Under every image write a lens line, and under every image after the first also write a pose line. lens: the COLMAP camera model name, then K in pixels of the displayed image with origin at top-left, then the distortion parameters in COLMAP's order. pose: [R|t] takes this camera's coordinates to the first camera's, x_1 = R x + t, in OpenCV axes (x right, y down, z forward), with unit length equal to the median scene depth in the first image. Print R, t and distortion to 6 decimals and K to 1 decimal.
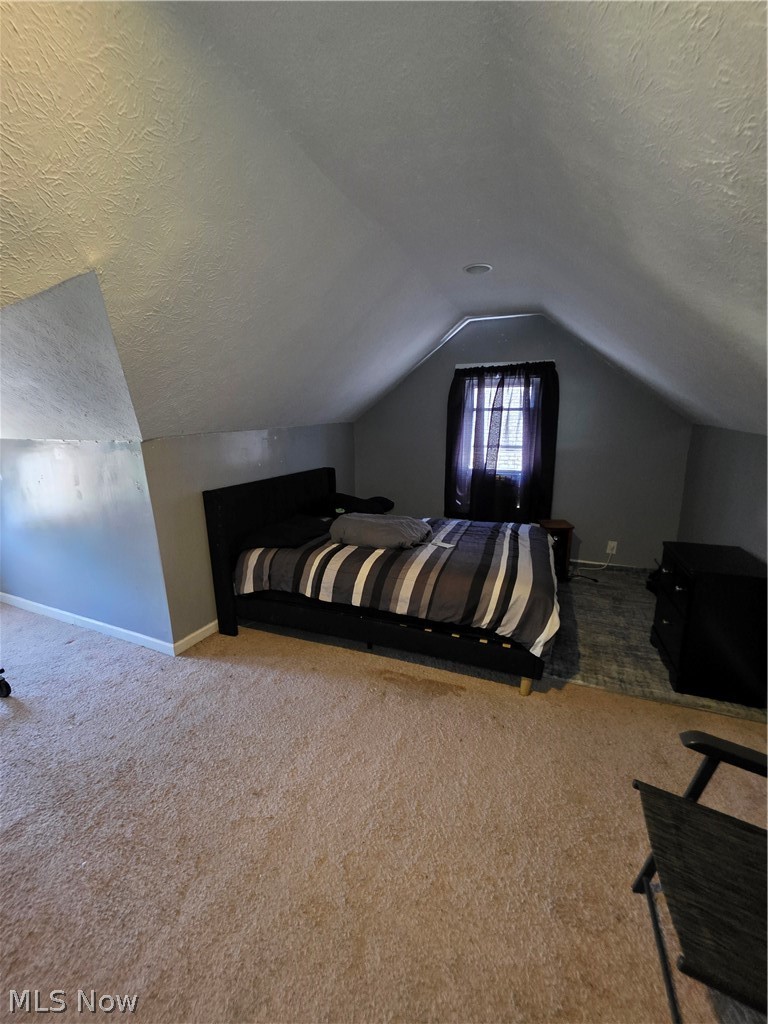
lens RADIAL K [[412.1, 0, 378.5], [0, 412.1, 511.4], [0, 0, 1]] dist [-0.001404, 0.000922]
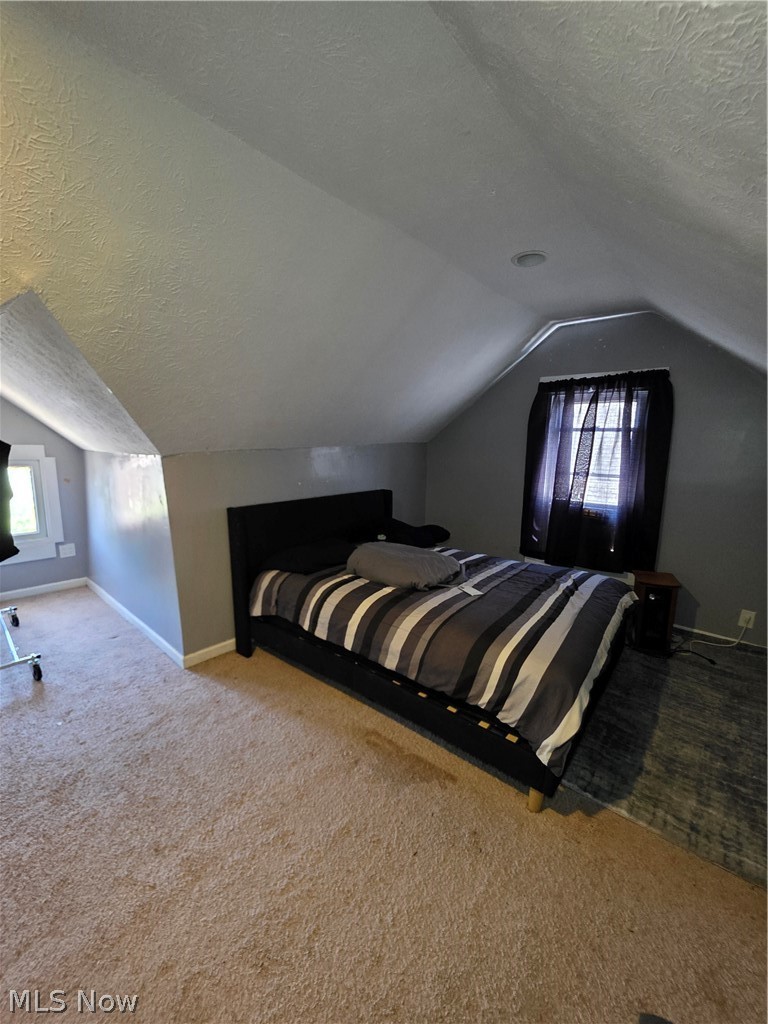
lens RADIAL K [[412.1, 0, 387.4], [0, 412.1, 513.6], [0, 0, 1]] dist [-0.001404, 0.000922]
pose [[0.950960, 0.068734, -0.301582, 0.256044], [-0.081178, 0.996280, -0.028908, -0.038499], [0.298473, 0.051972, 0.953002, 0.164247]]
